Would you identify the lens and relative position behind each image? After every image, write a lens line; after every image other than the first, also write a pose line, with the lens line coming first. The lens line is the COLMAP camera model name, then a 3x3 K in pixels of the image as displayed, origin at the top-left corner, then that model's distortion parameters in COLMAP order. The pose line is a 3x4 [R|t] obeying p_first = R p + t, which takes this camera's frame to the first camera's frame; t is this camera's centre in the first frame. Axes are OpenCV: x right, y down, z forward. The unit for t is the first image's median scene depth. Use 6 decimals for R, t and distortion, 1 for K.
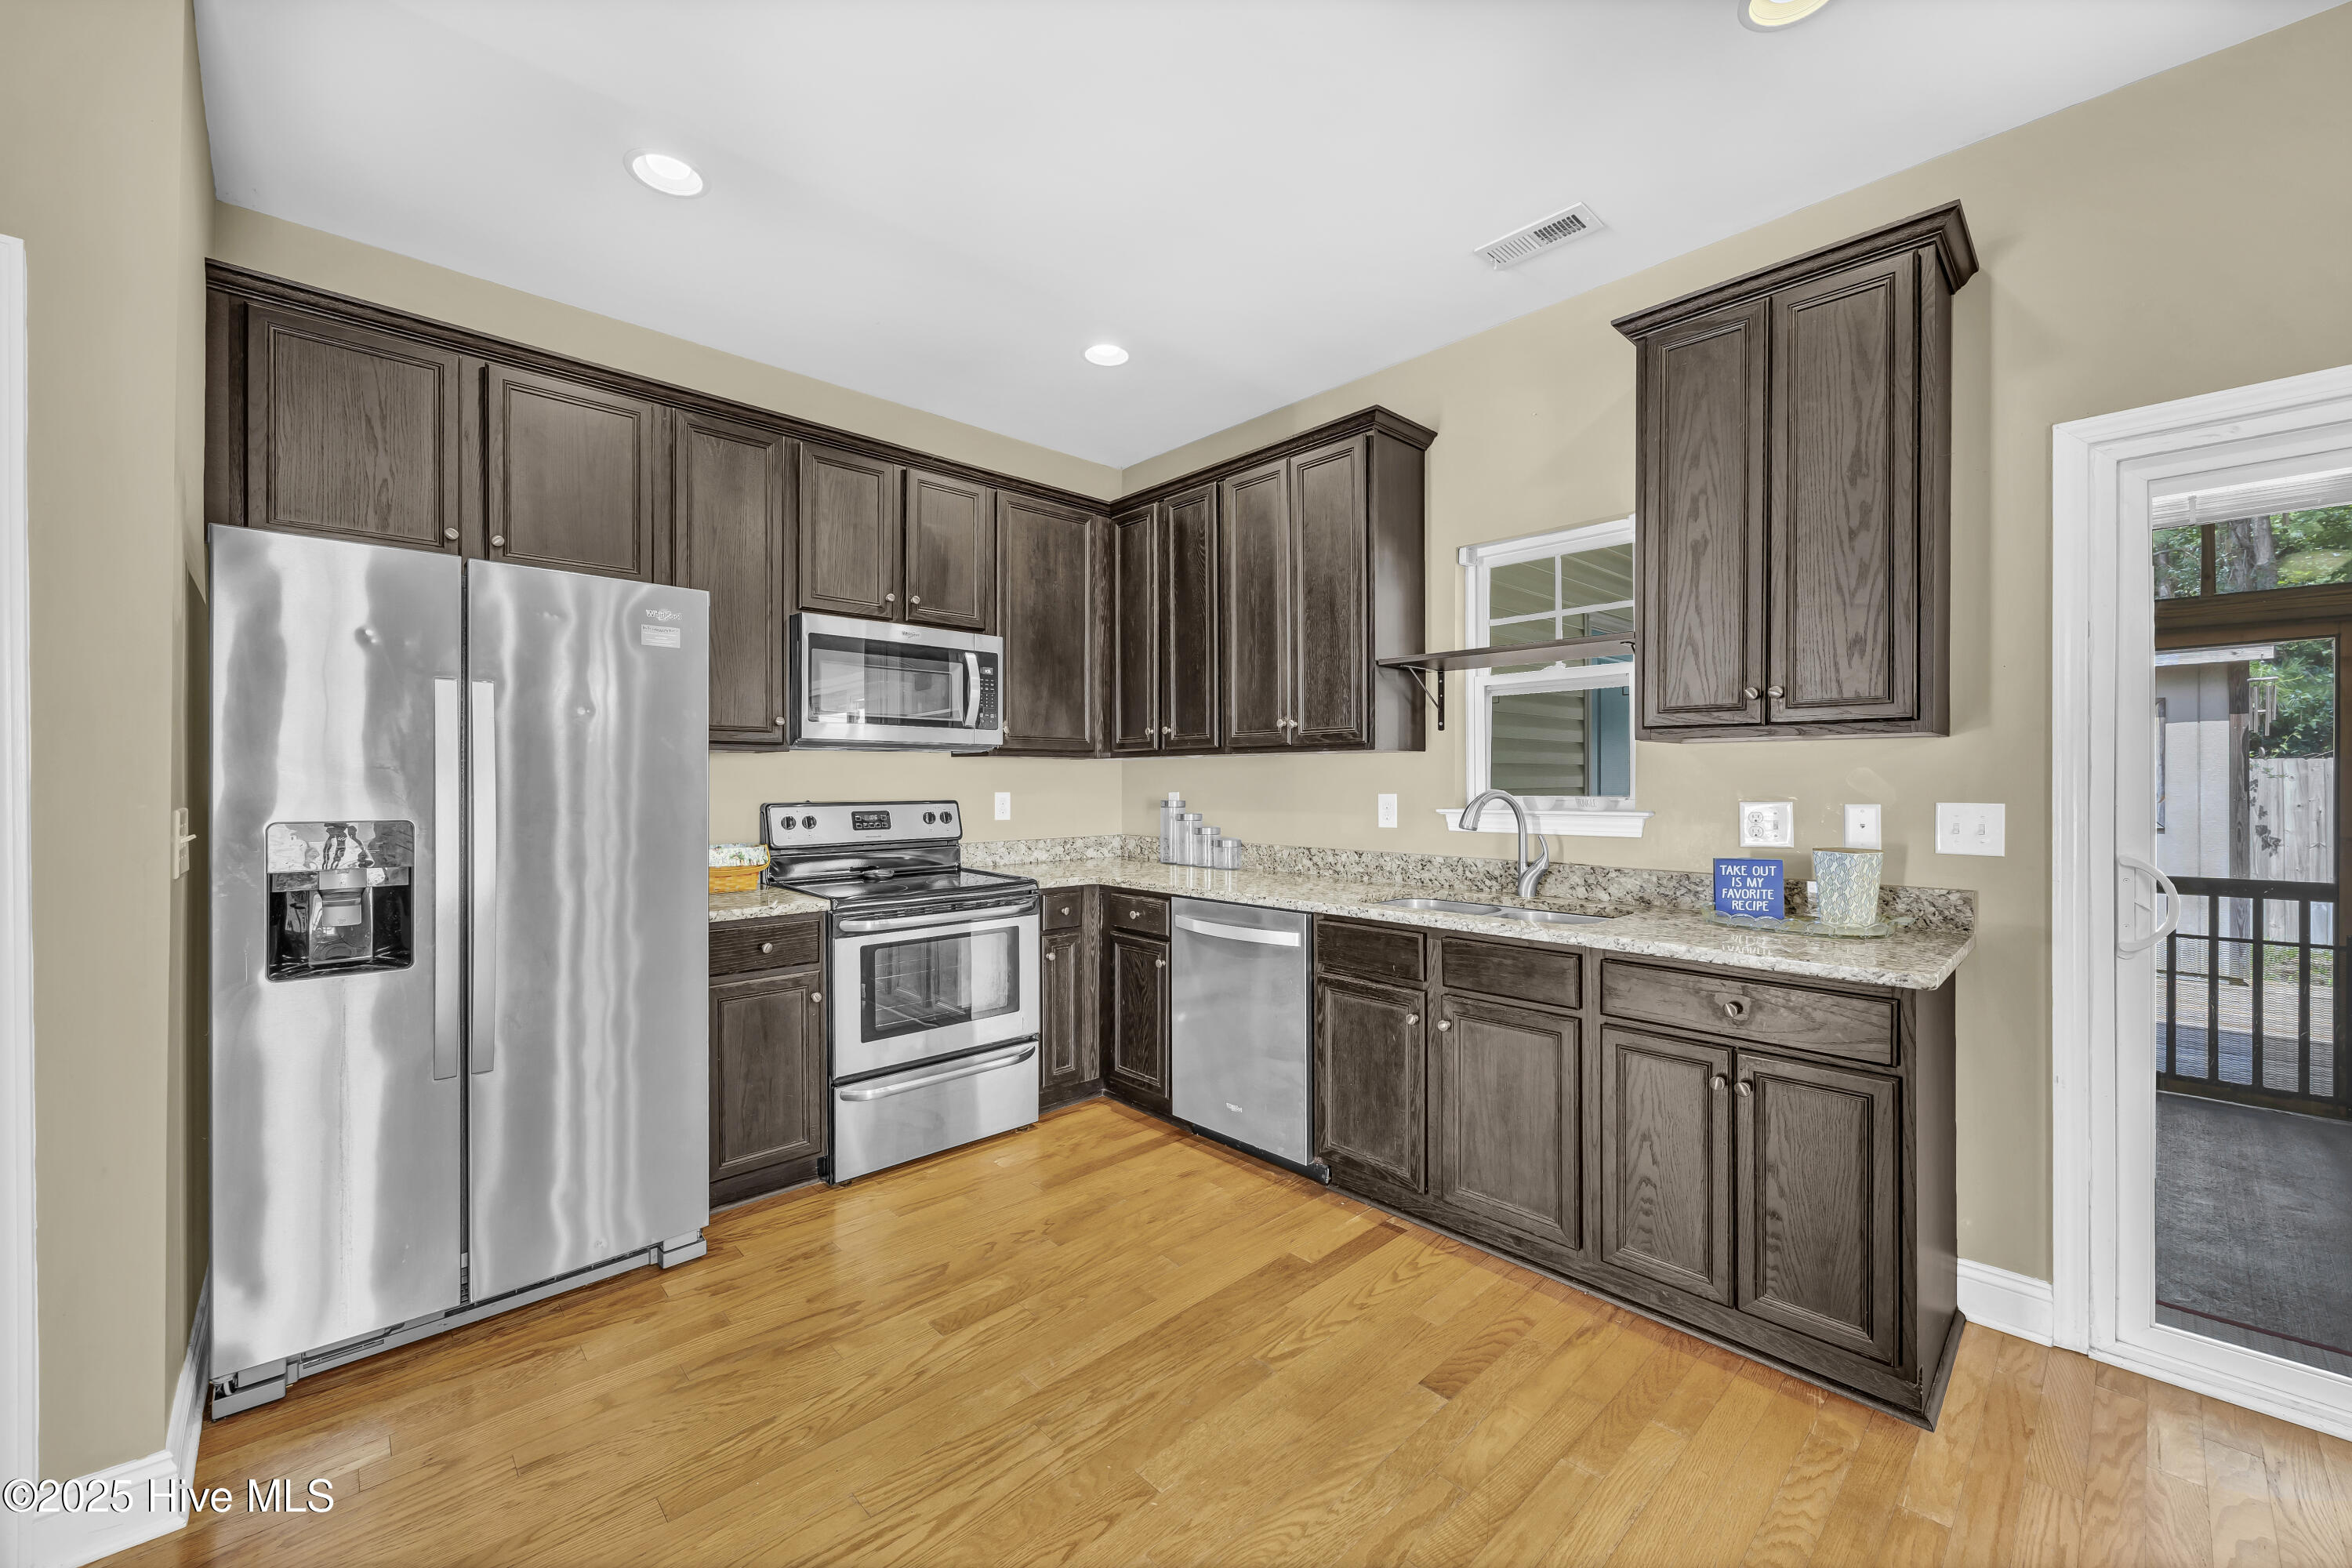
lens RADIAL K [[913.4, 0, 1186.4], [0, 913.4, 784.0], [0, 0, 1]] dist [-0.001788, -0.000180]
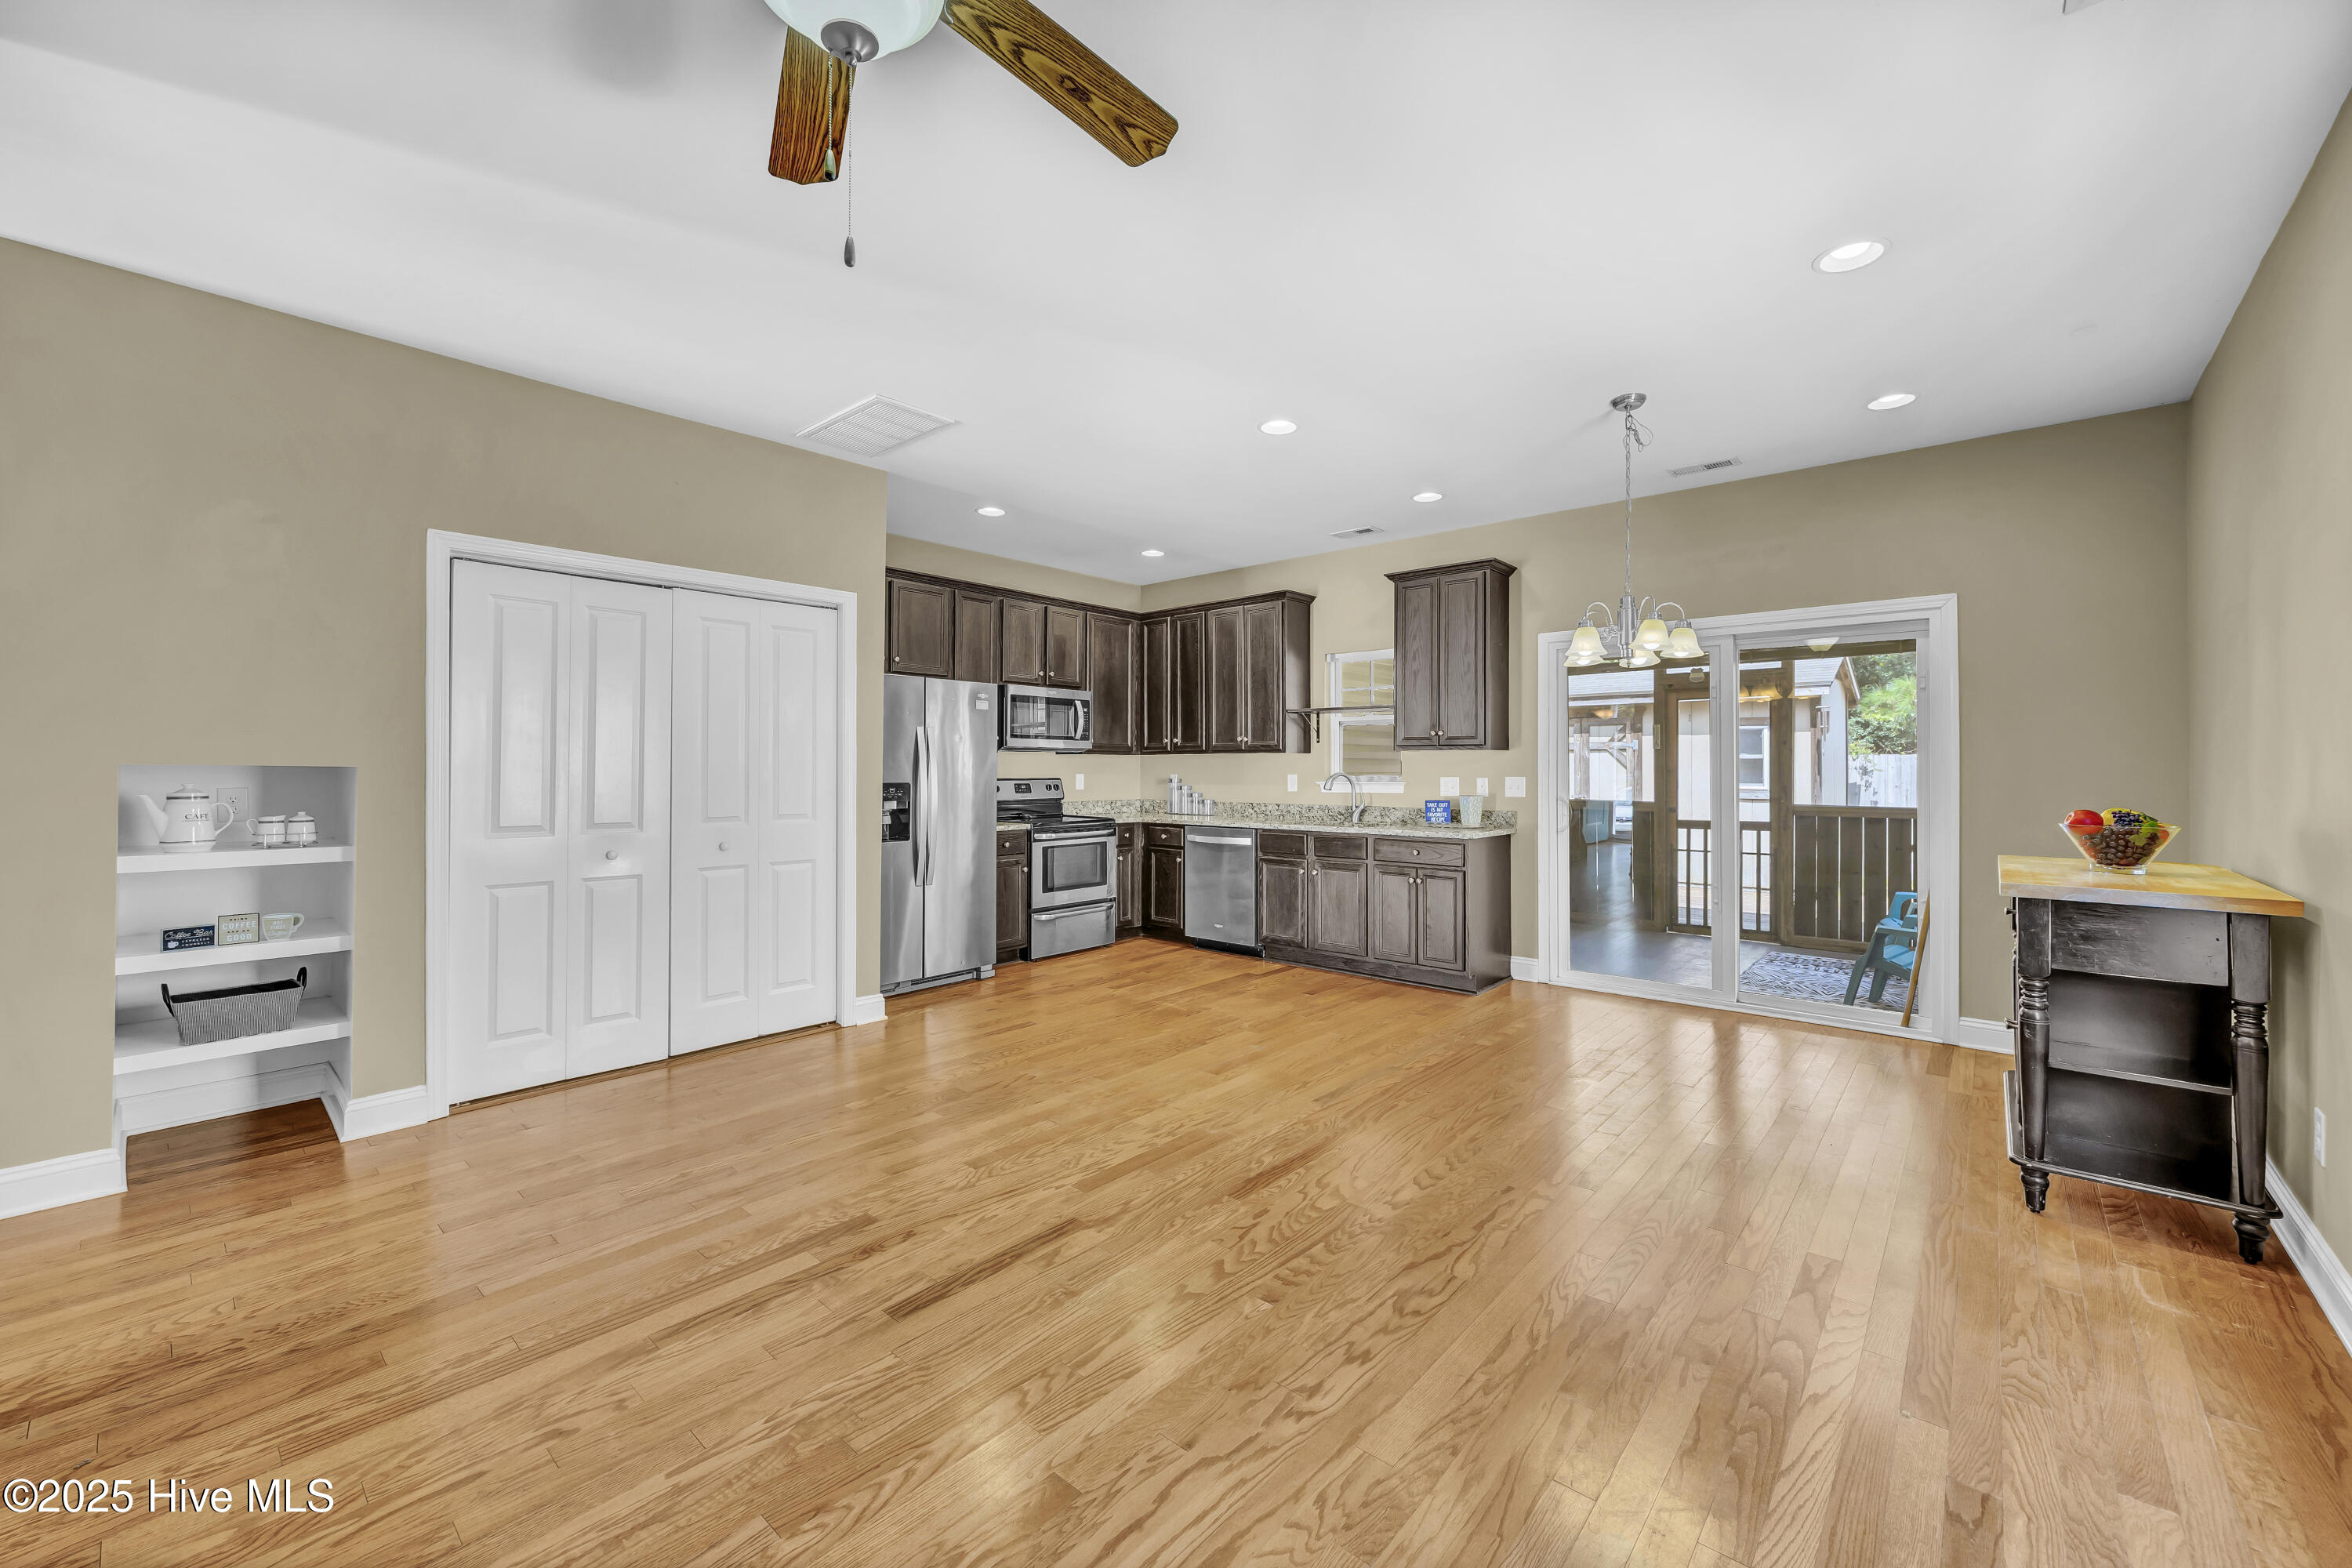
lens RADIAL K [[920.3, 0, 1175.7], [0, 920.3, 764.2], [0, 0, 1]] dist [-0.003530, -0.000339]
pose [[0.996678, 0.002494, 0.081401, -0.219551], [-0.001795, 0.999961, -0.008659, 0.006887], [-0.081419, 0.008484, 0.996644, -1.093587]]
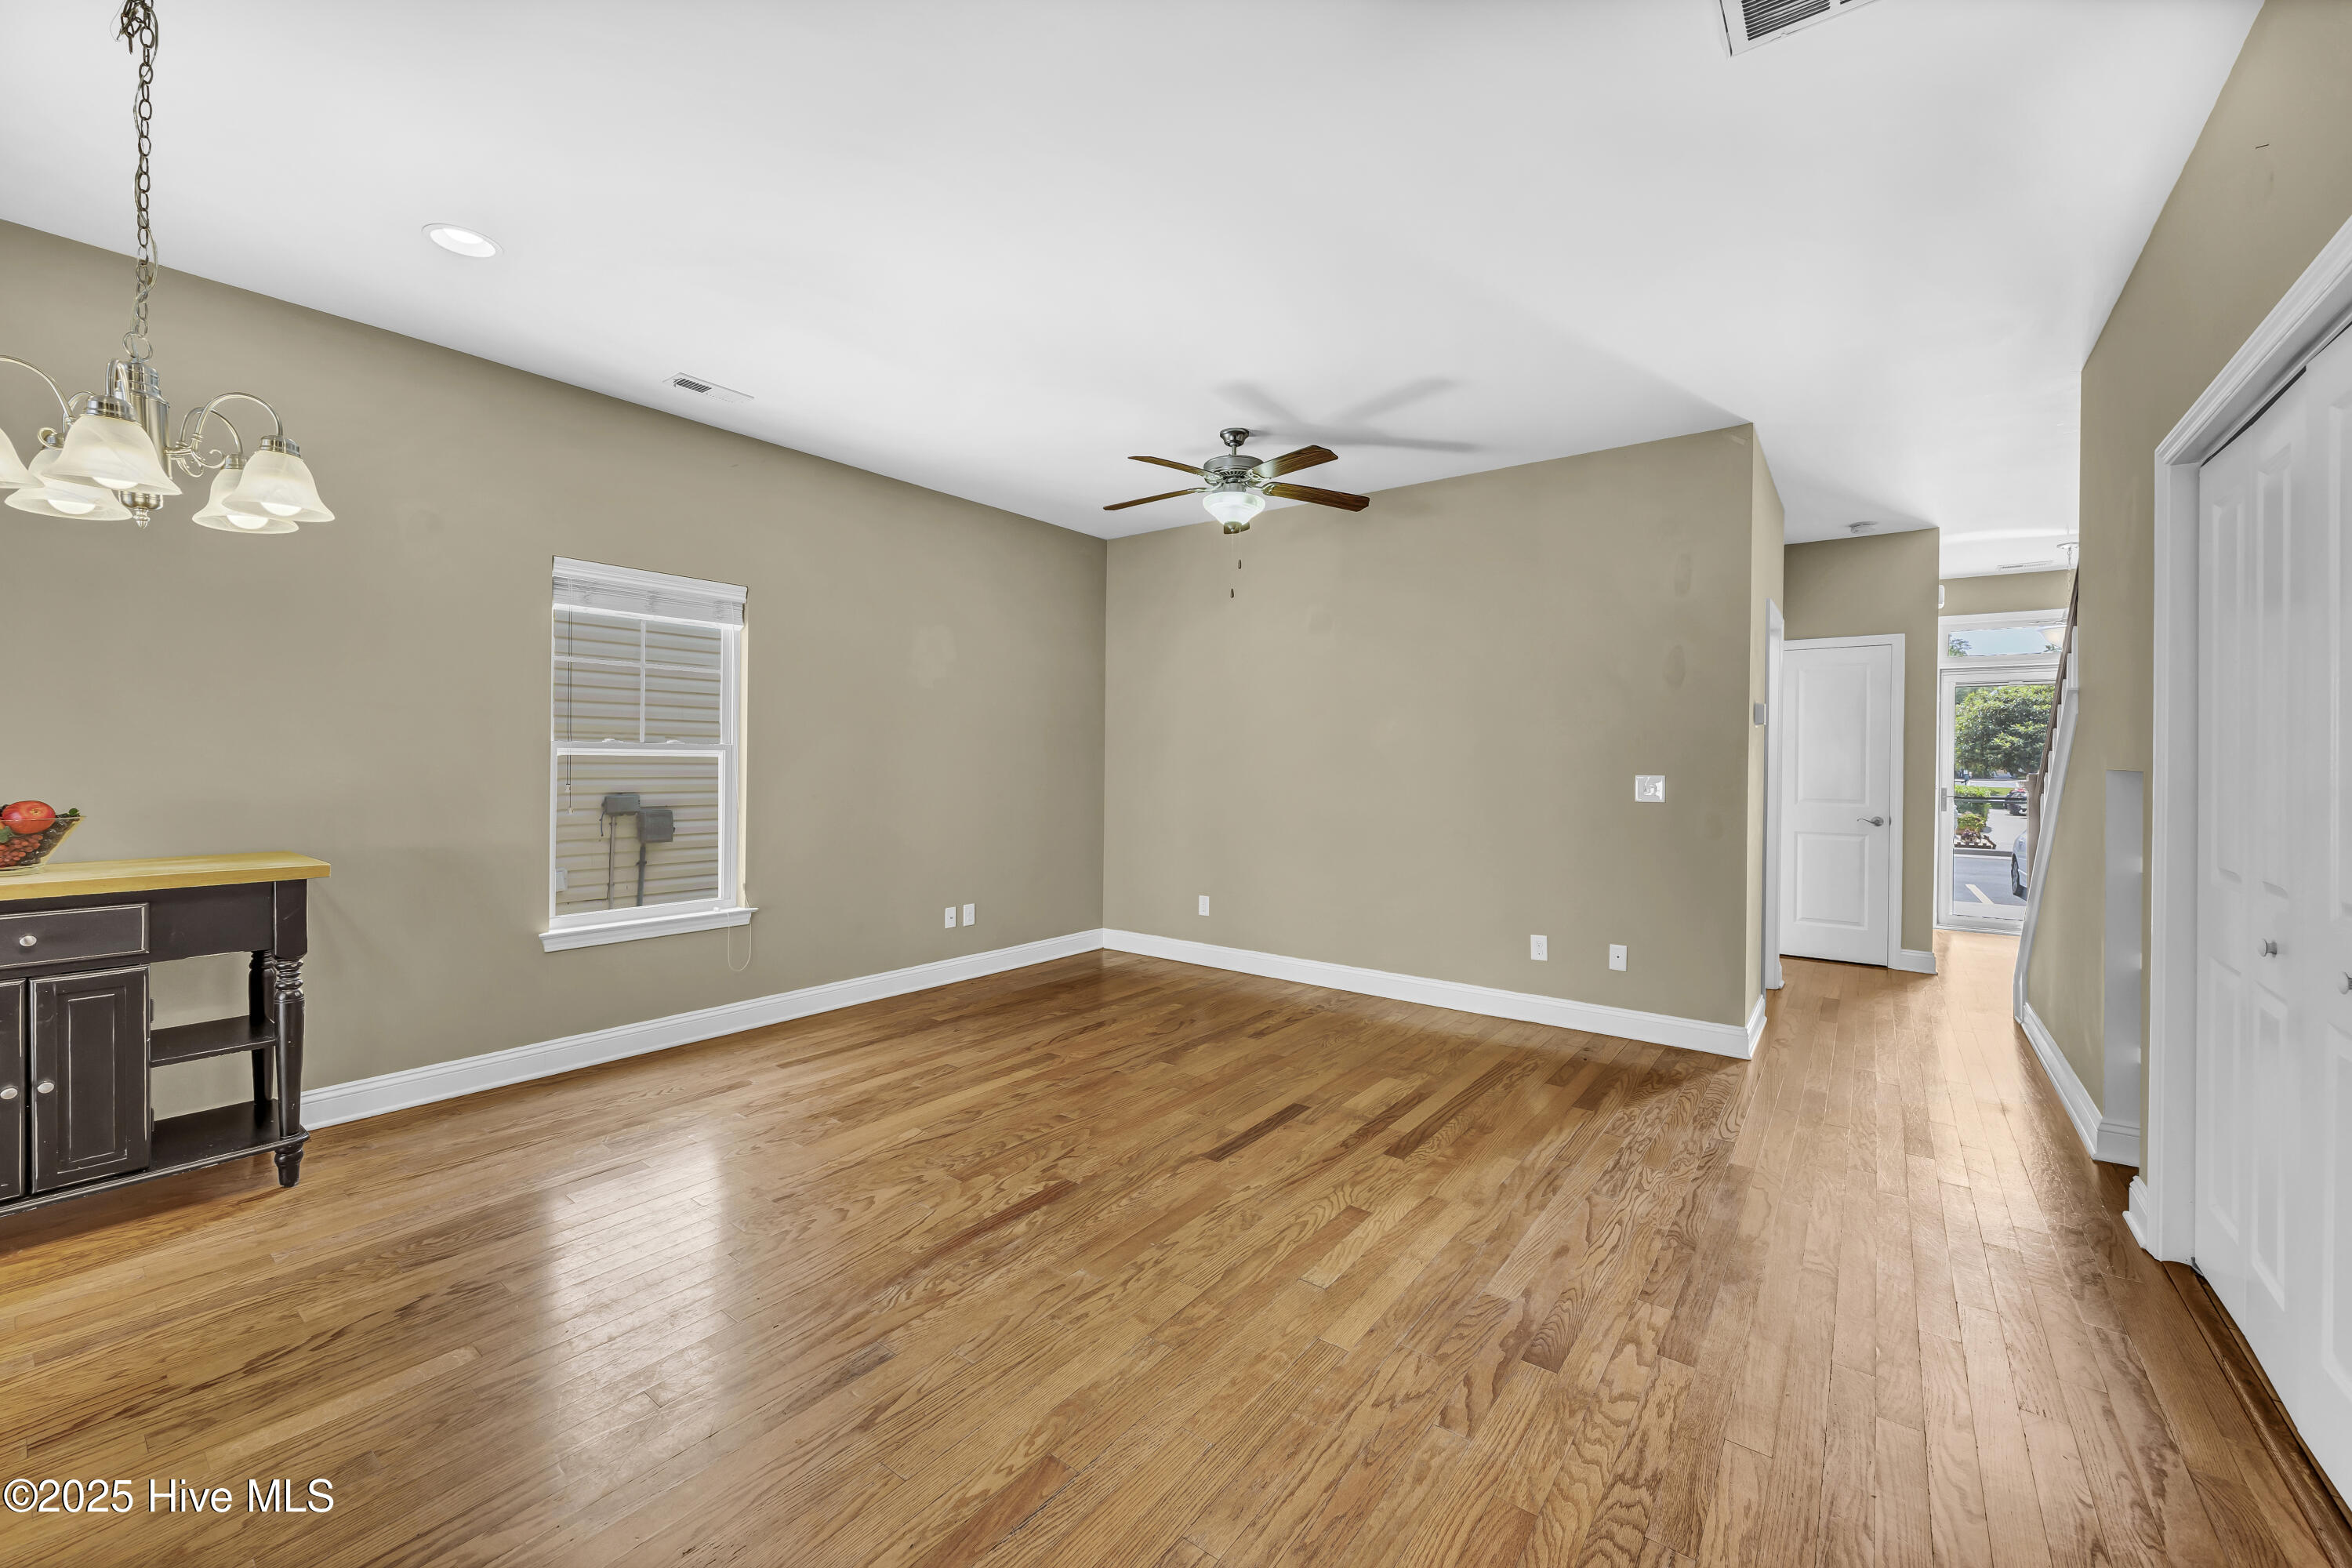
lens RADIAL K [[921.5, 0, 1176.0], [0, 921.5, 784.0], [0, 0, 1]] dist [-0.011674, -0.000036]
pose [[-0.987490, -0.002837, -0.157658, -0.040909], [-0.007533, 0.999545, 0.029198, -0.001644], [0.157503, 0.030021, -0.987062, 0.768200]]
